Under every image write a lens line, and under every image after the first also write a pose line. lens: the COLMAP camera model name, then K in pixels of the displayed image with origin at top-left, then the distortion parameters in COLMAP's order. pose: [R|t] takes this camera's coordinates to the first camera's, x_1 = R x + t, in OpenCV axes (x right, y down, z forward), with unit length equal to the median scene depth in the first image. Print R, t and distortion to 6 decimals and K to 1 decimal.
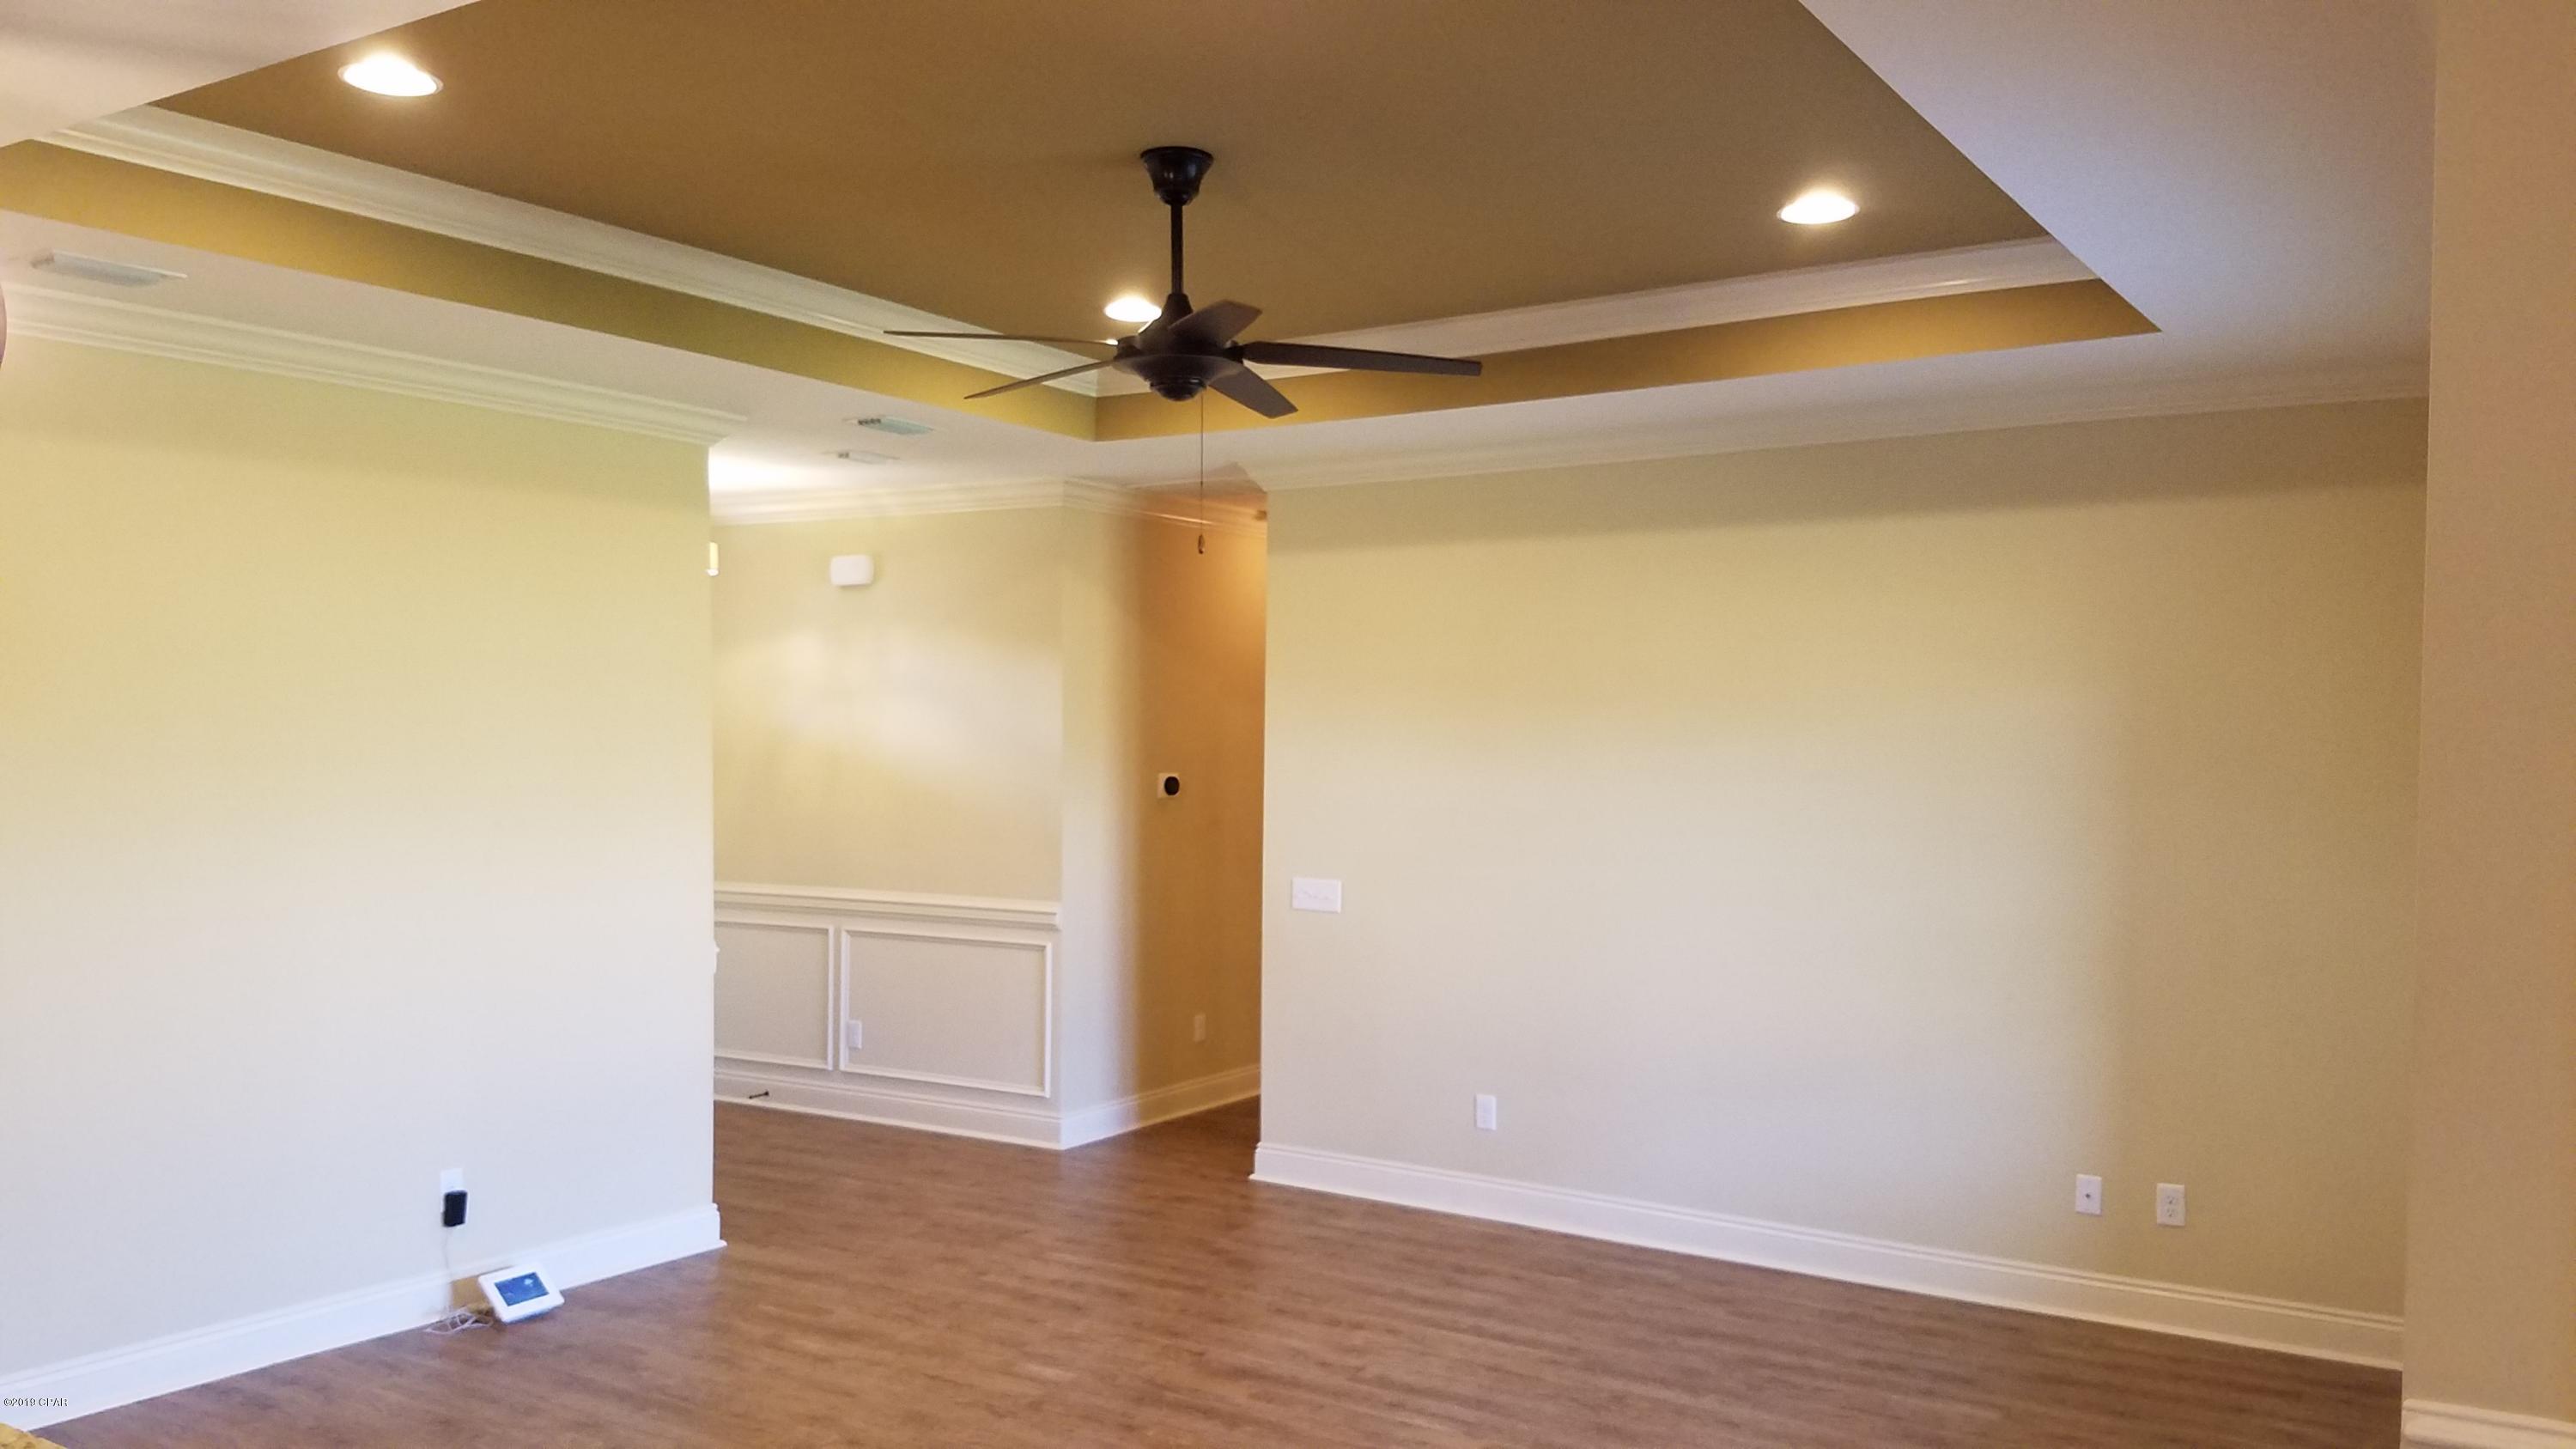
lens RADIAL K [[1886.5, 0, 1218.2], [0, 1886.5, 746.8], [0, 0, 1]] dist [0.252706, -0.484538]
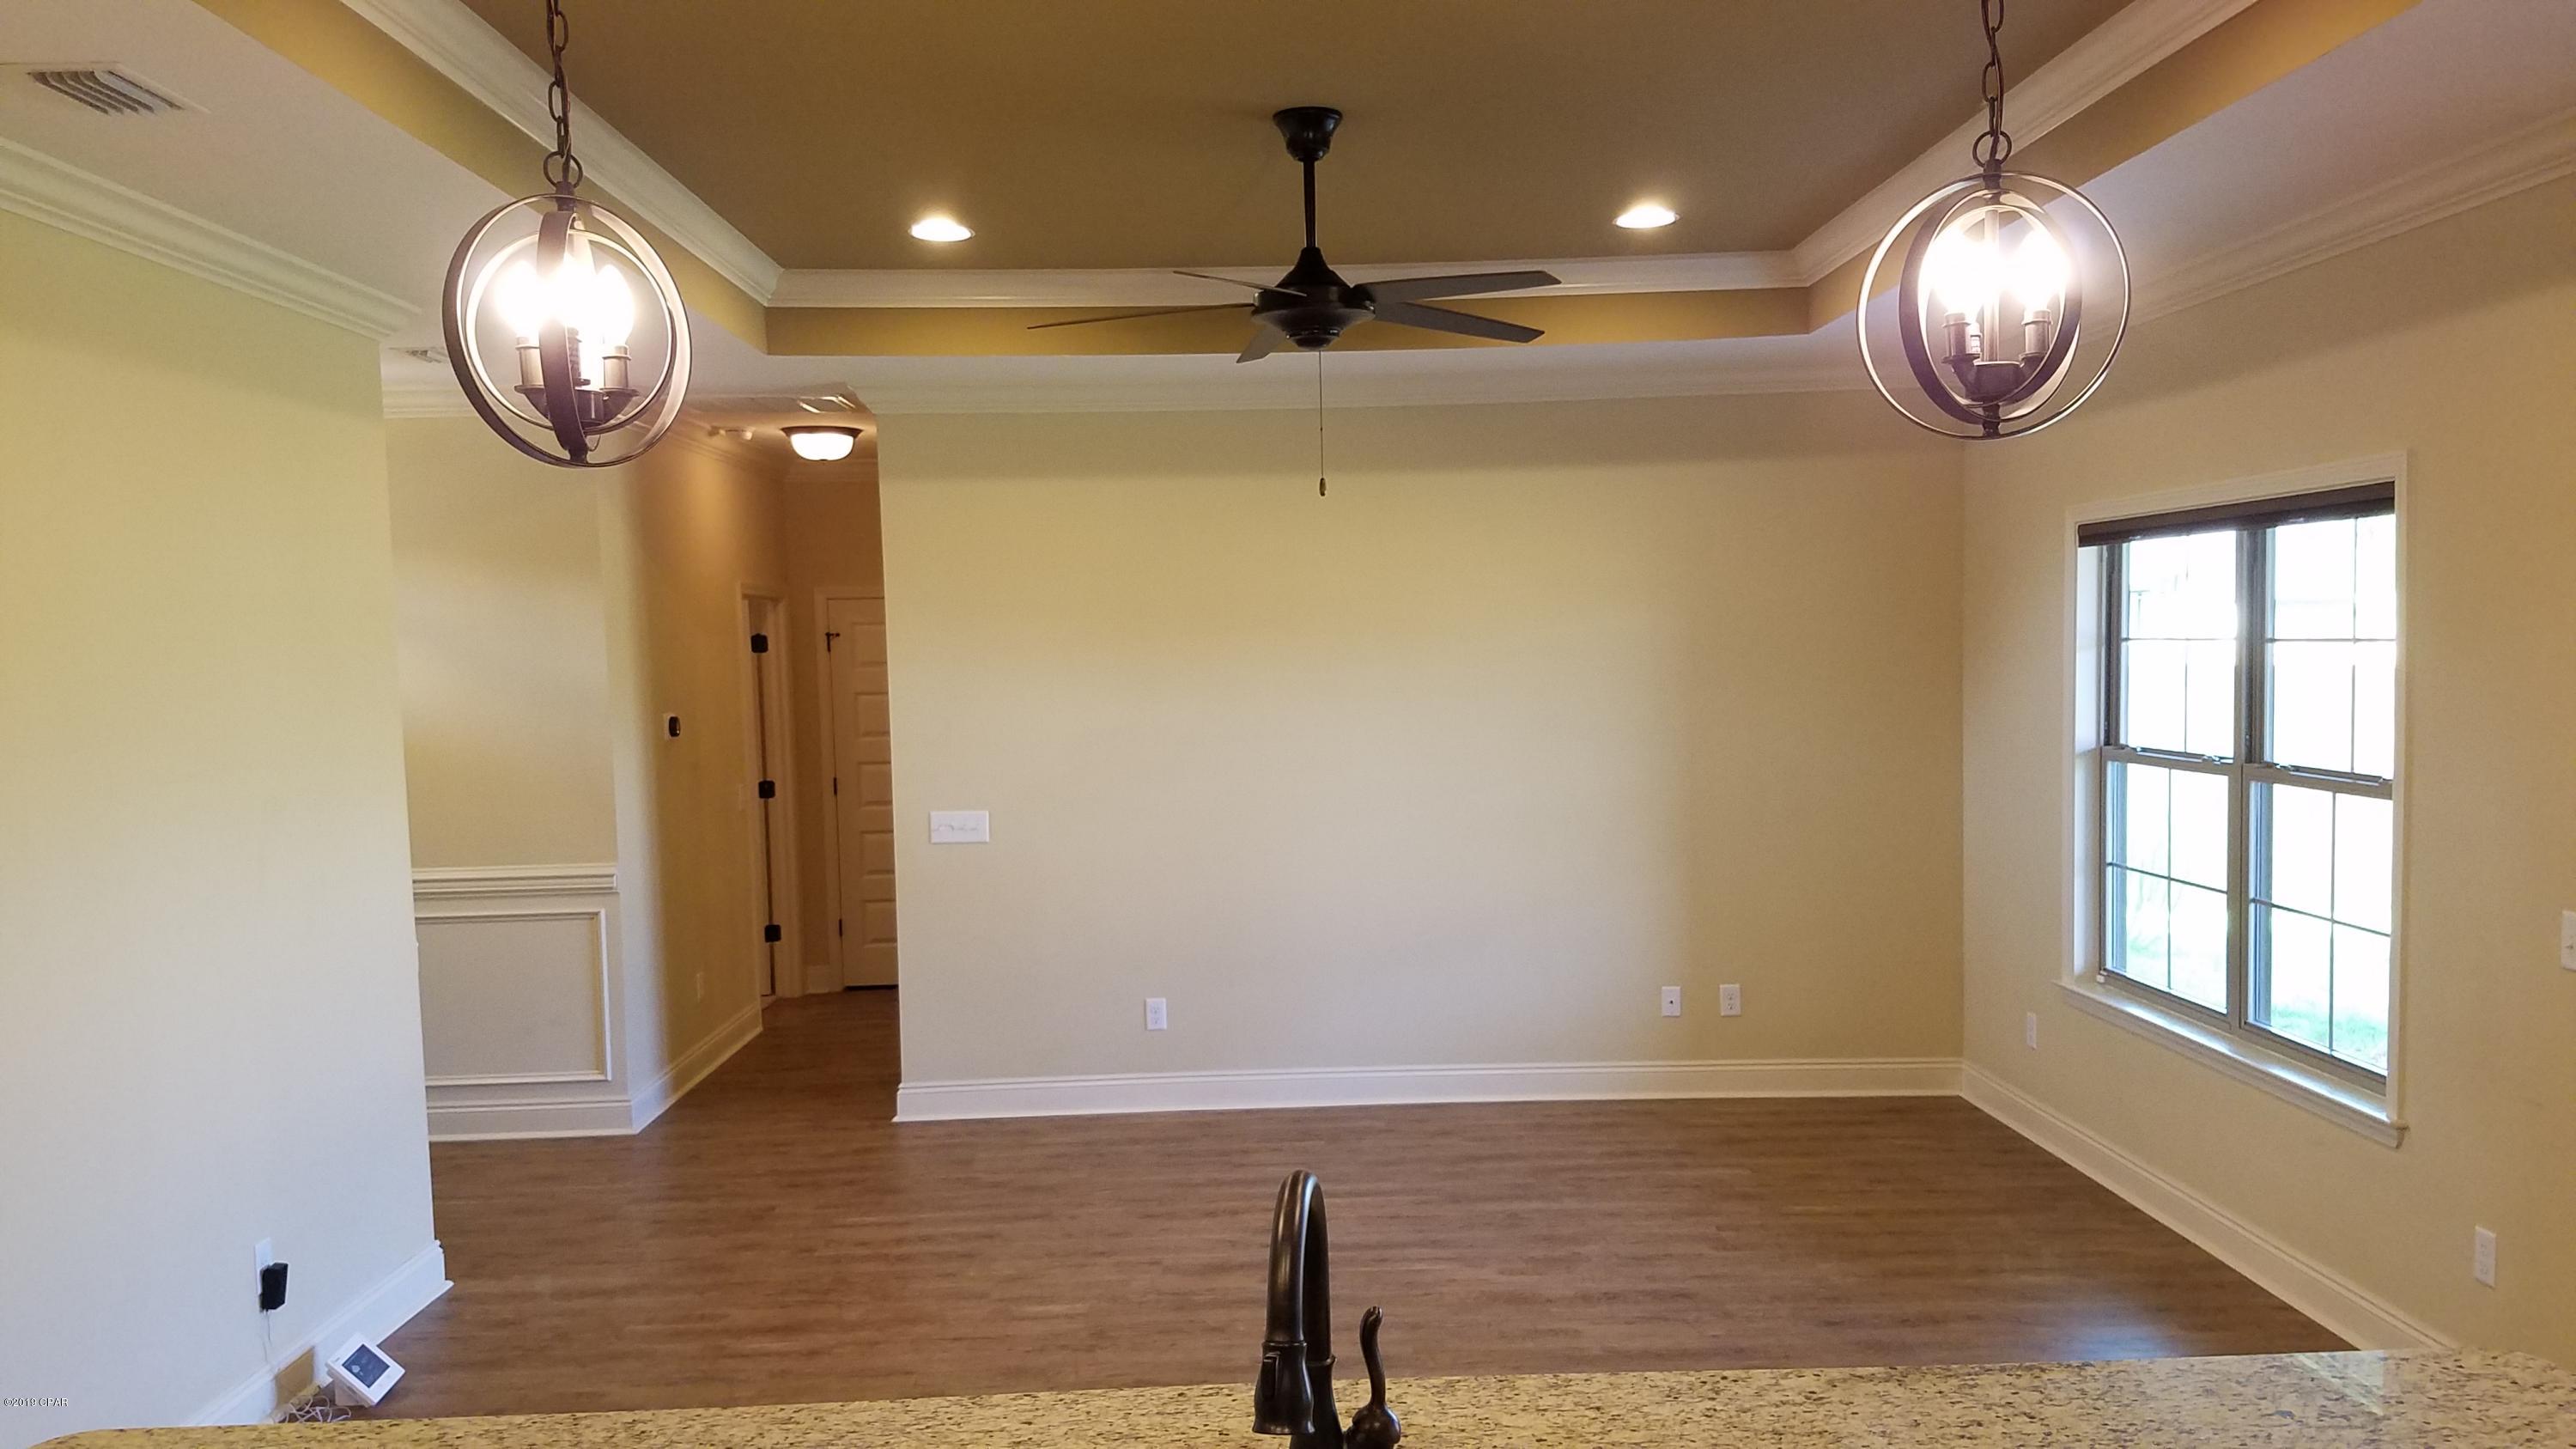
lens RADIAL K [[1963.7, 0, 1250.4], [0, 1963.7, 773.3], [0, 0, 1]] dist [0.205147, -0.339459]
pose [[0.823718, -0.068218, 0.562882, -0.509579], [0.033707, 0.996872, 0.071488, -0.023092], [-0.565998, -0.039913, 0.823440, 0.084748]]
